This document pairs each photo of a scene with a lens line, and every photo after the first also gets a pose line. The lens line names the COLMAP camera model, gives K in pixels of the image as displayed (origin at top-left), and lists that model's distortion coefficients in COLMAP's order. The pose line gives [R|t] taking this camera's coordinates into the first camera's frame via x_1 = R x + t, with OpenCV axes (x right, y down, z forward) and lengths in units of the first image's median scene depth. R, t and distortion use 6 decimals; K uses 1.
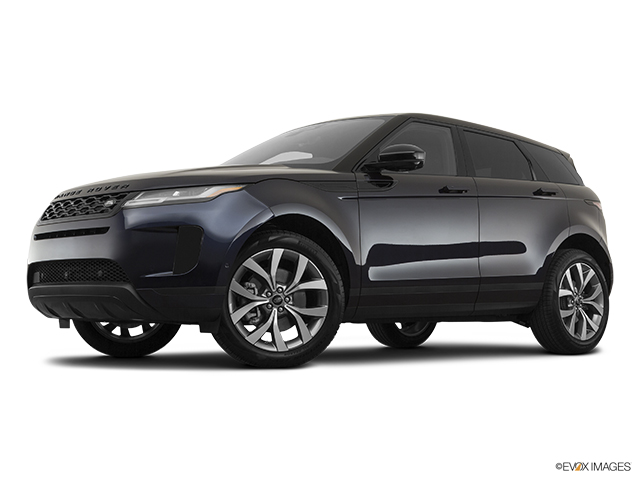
lens RADIAL K [[999.6, 0, 315.8], [0, 999.6, 244.6], [0, 0, 1]] dist [0.037410, 0.000000]
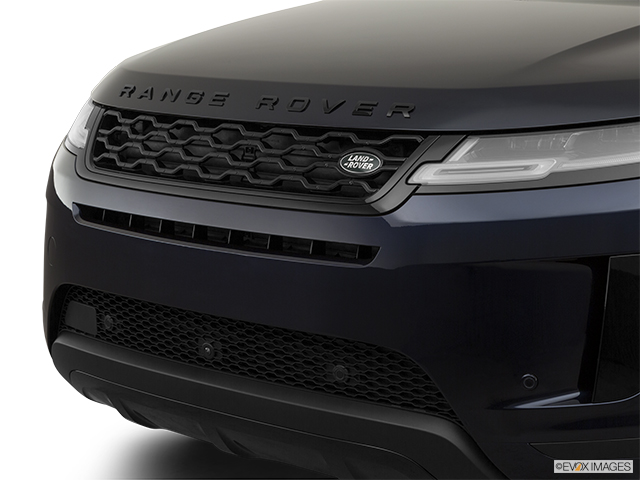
lens RADIAL K [[1598.3, 0, 320.1], [0, 1598.3, 238.6], [0, 0, 1]] dist [0.034938, 0.000000]
pose [[0.997196, -0.021242, 0.071763, -0.231921], [0.004946, 0.975483, 0.220017, -0.120666], [-0.074677, -0.219045, 0.972853, 0.429987]]
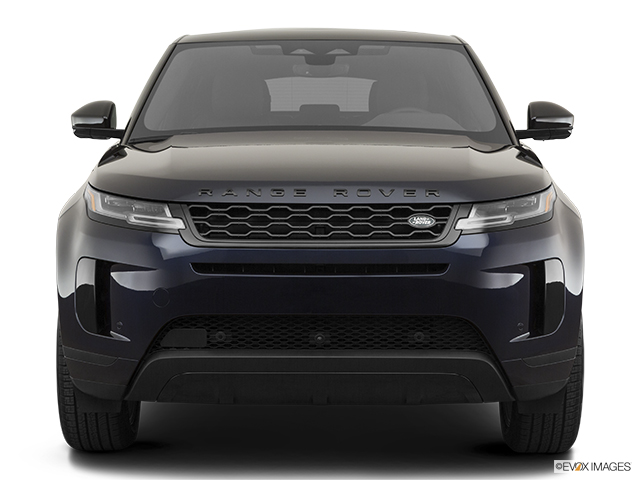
lens RADIAL K [[1807.7, 0, 318.4], [0, 1807.7, 238.5], [0, 0, 1]] dist [0.174294, 0.000000]
pose [[0.669686, -0.040862, 0.741519, -0.967313], [-0.046623, 0.994202, 0.096893, -0.122412], [-0.741179, -0.099459, 0.663898, 0.275082]]
